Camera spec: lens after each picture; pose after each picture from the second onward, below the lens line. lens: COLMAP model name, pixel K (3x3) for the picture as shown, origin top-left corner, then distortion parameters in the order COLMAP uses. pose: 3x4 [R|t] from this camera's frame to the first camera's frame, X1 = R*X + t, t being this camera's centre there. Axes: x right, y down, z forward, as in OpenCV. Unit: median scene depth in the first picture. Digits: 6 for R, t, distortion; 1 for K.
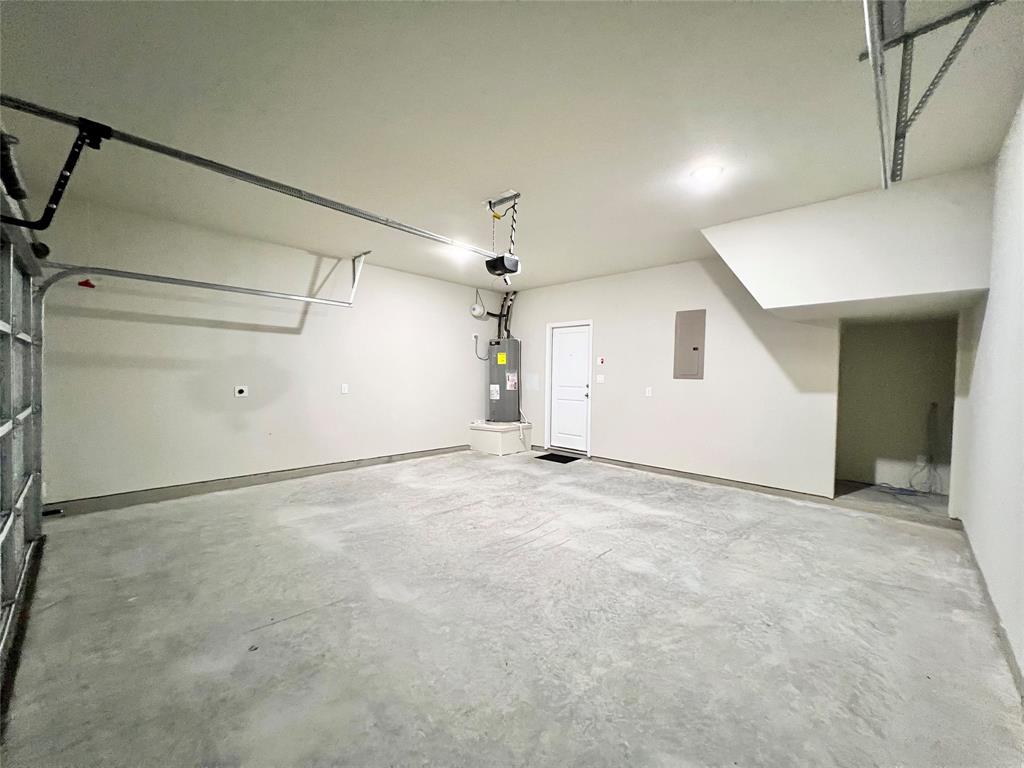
lens RADIAL K [[410.7, 0, 513.3], [0, 410.7, 386.1], [0, 0, 1]] dist [0.000039, 0.000352]
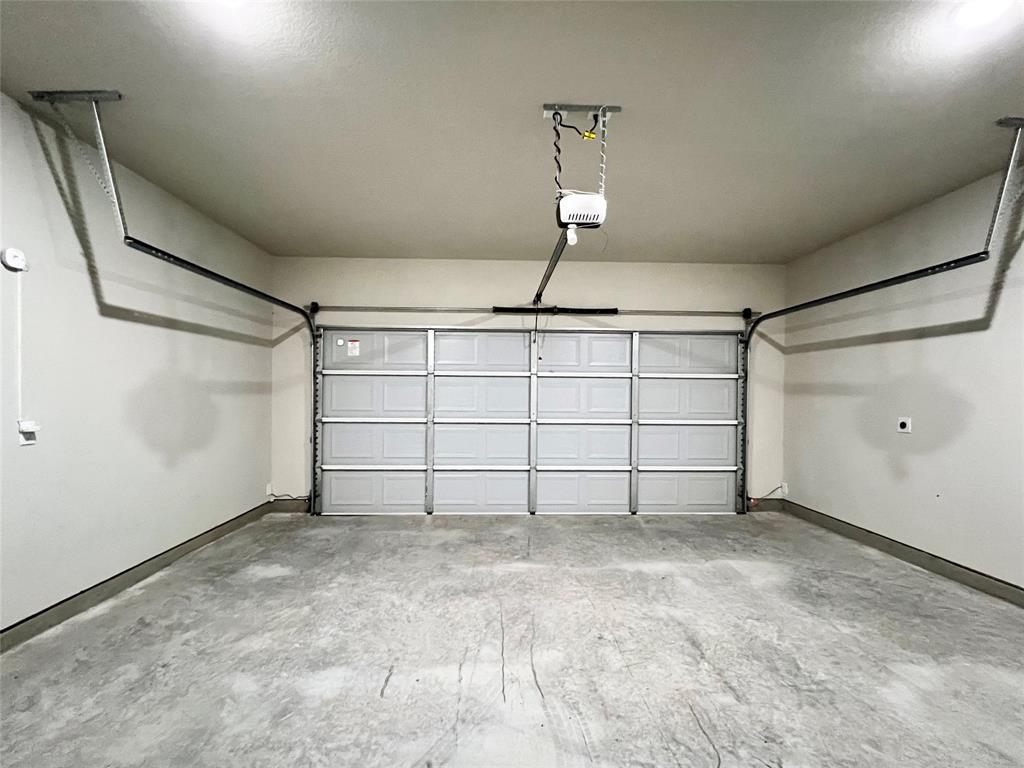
lens RADIAL K [[459.0, 0, 512.0], [0, 459.0, 384.0], [0, 0, 1]] dist [0.001667, 0.000384]
pose [[-0.699739, -0.035546, -0.713514, 0.570800], [-0.039514, 0.999158, -0.011026, -0.032470], [0.713305, 0.020479, -0.700554, 1.535770]]
